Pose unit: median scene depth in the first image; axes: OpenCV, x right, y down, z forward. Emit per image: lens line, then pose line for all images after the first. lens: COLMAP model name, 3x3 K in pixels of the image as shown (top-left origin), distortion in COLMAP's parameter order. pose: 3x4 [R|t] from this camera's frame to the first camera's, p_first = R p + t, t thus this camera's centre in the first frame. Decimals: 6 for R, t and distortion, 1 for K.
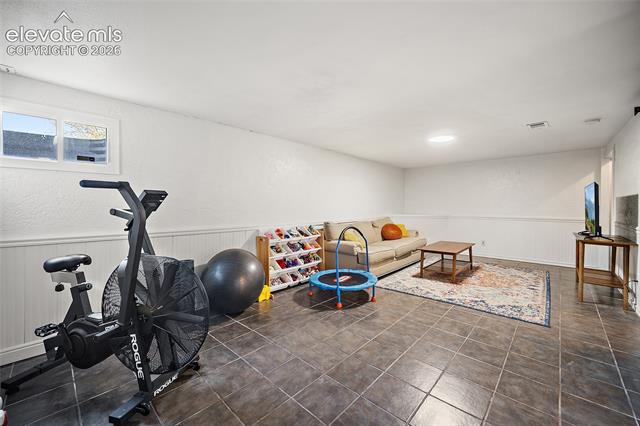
lens RADIAL K [[254.5, 0, 317.8], [0, 254.5, 210.8], [0, 0, 1]] dist [0.000194, 0.000247]
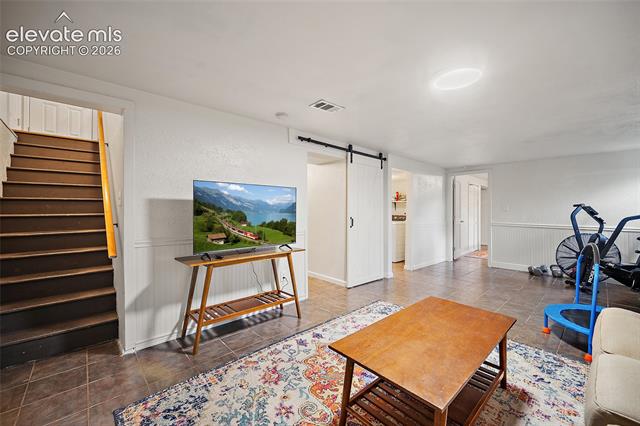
lens RADIAL K [[254.5, 0, 317.8], [0, 254.5, 210.8], [0, 0, 1]] dist [0.000194, 0.000247]
pose [[-0.997043, -0.003909, 0.076745, 0.940034], [-0.001984, 0.999682, 0.025149, -0.049442], [-0.076819, 0.024922, -0.996734, 1.974904]]
